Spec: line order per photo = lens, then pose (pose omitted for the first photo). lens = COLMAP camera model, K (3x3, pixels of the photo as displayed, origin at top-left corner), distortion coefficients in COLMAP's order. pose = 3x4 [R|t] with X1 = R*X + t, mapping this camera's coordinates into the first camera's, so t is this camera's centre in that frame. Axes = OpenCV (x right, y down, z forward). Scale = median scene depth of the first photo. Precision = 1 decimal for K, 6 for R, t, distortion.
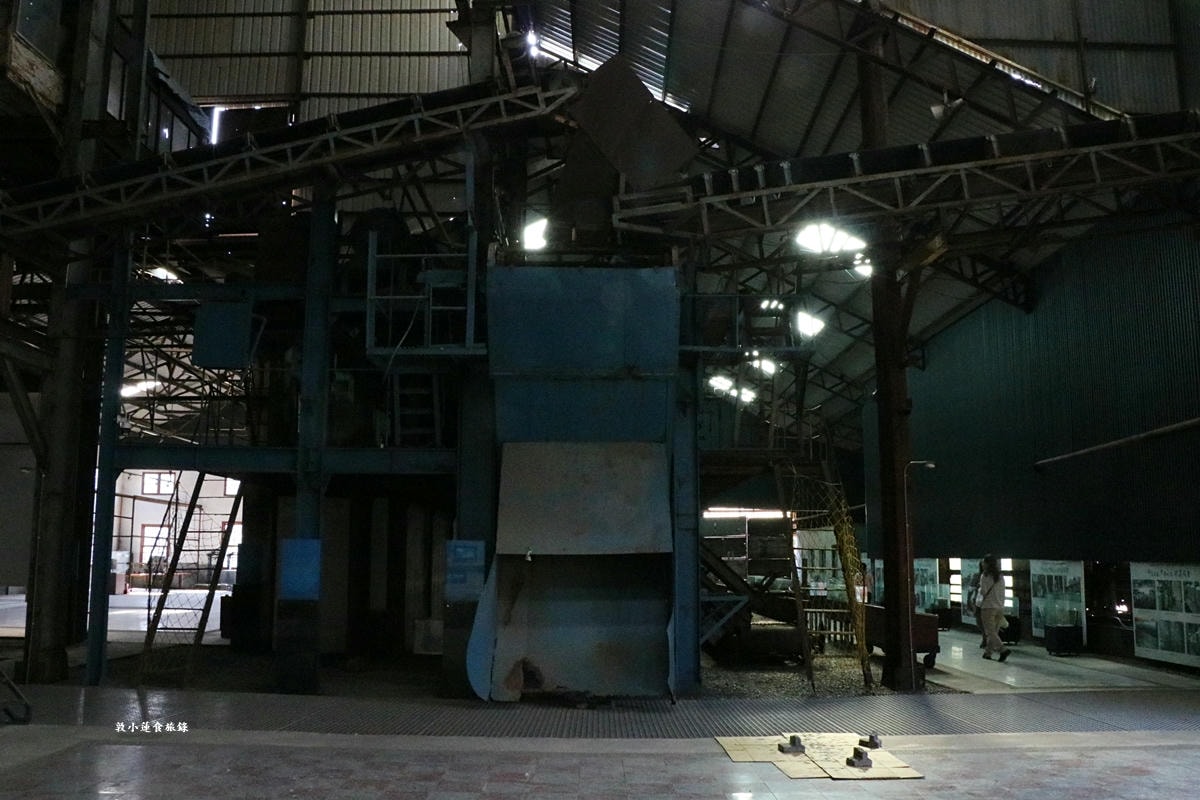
lens RADIAL K [[1027.1, 0, 600.0], [0, 1027.1, 400.0], [0, 0, 1]] dist [-0.200213, 0.173897]
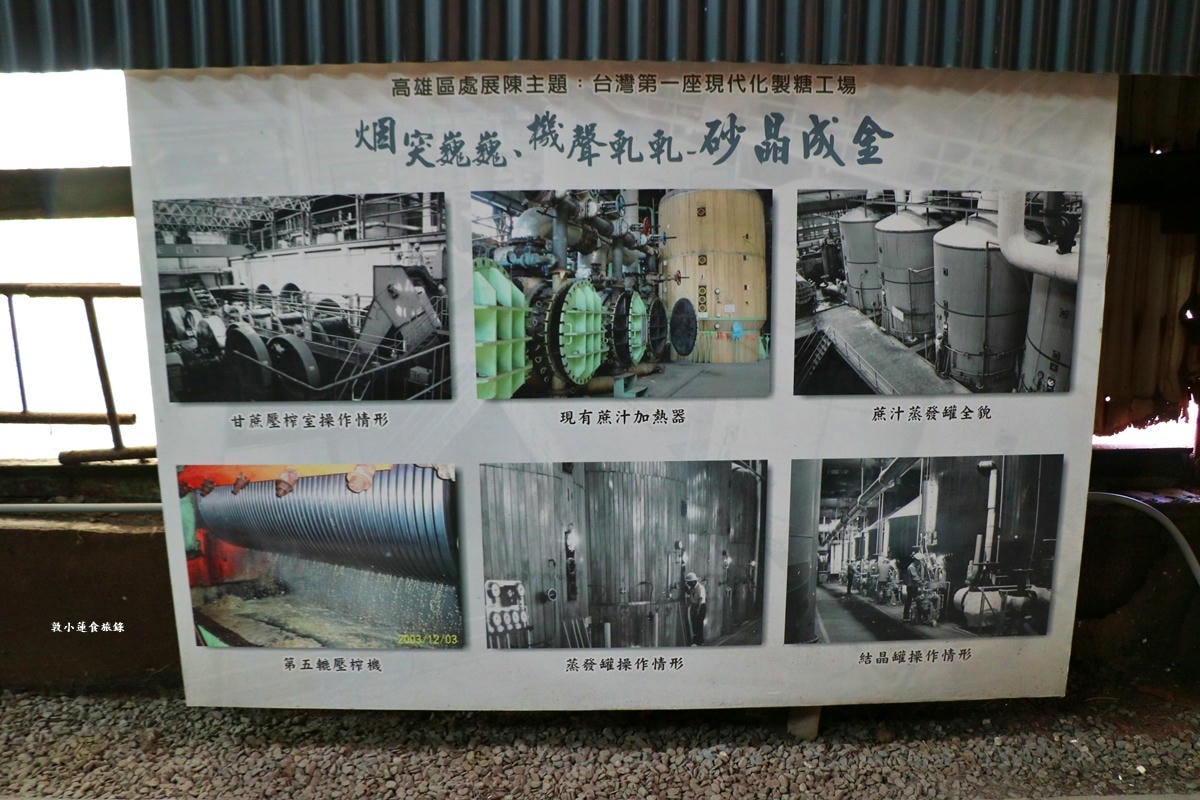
lens RADIAL K [[1027.1, 0, 600.0], [0, 1027.1, 400.0], [0, 0, 1]] dist [-0.200213, 0.173897]
pose [[0.007394, -0.209885, 0.977698, 0.400460], [-0.144483, 0.967241, 0.208732, 0.170791], [-0.989480, -0.142804, -0.023173, 0.929712]]
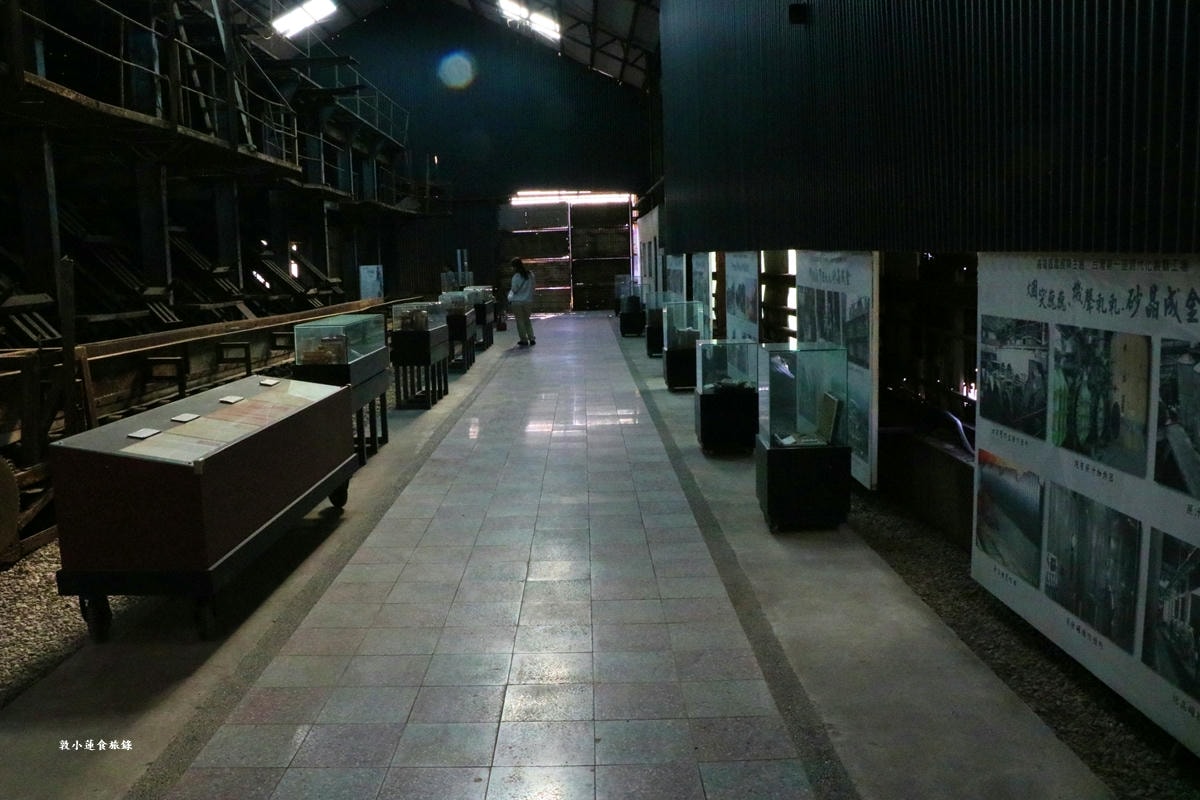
lens RADIAL K [[1027.1, 0, 600.0], [0, 1027.1, 400.0], [0, 0, 1]] dist [-0.200213, 0.173897]
pose [[0.999260, -0.036488, 0.012129, 0.428724], [0.031545, 0.958302, 0.284011, 0.121867], [-0.021986, -0.283418, 0.958744, 0.719786]]
